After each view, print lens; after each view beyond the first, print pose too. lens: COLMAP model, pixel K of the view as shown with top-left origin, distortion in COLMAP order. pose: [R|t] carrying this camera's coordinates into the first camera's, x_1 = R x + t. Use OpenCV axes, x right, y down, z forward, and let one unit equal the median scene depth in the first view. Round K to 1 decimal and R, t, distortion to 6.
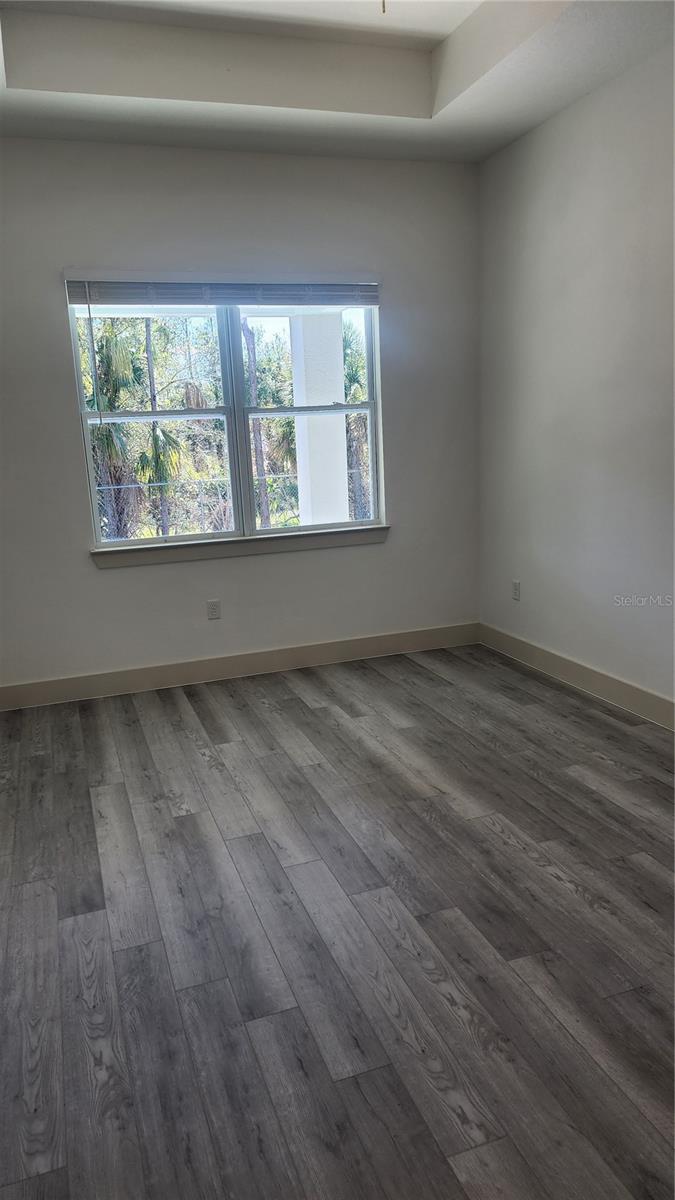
lens RADIAL K [[800.8, 0, 331.1], [0, 800.8, 597.2], [0, 0, 1]] dist [0.077386, -0.081648]
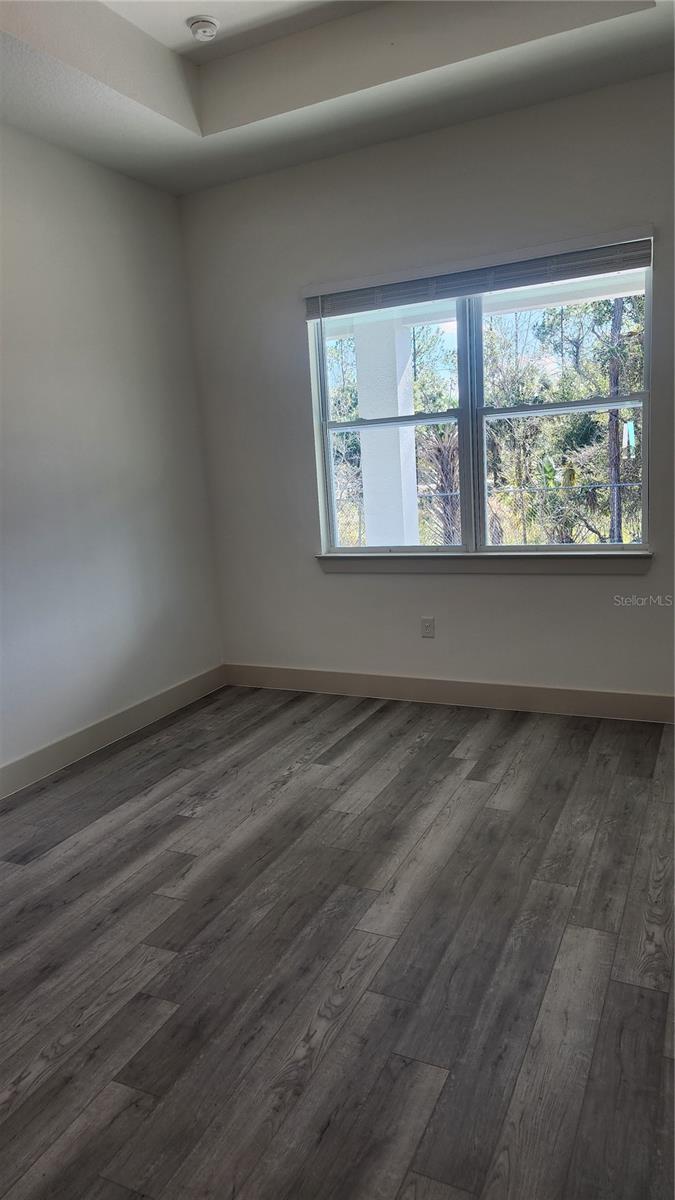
lens RADIAL K [[819.2, 0, 337.2], [0, 819.2, 590.5], [0, 0, 1]] dist [0.079567, -0.089223]
pose [[0.714975, 0.124671, -0.687945, 0.527059], [-0.124069, 0.990980, 0.050643, -0.075712], [0.688054, 0.049144, 0.723994, 0.289854]]
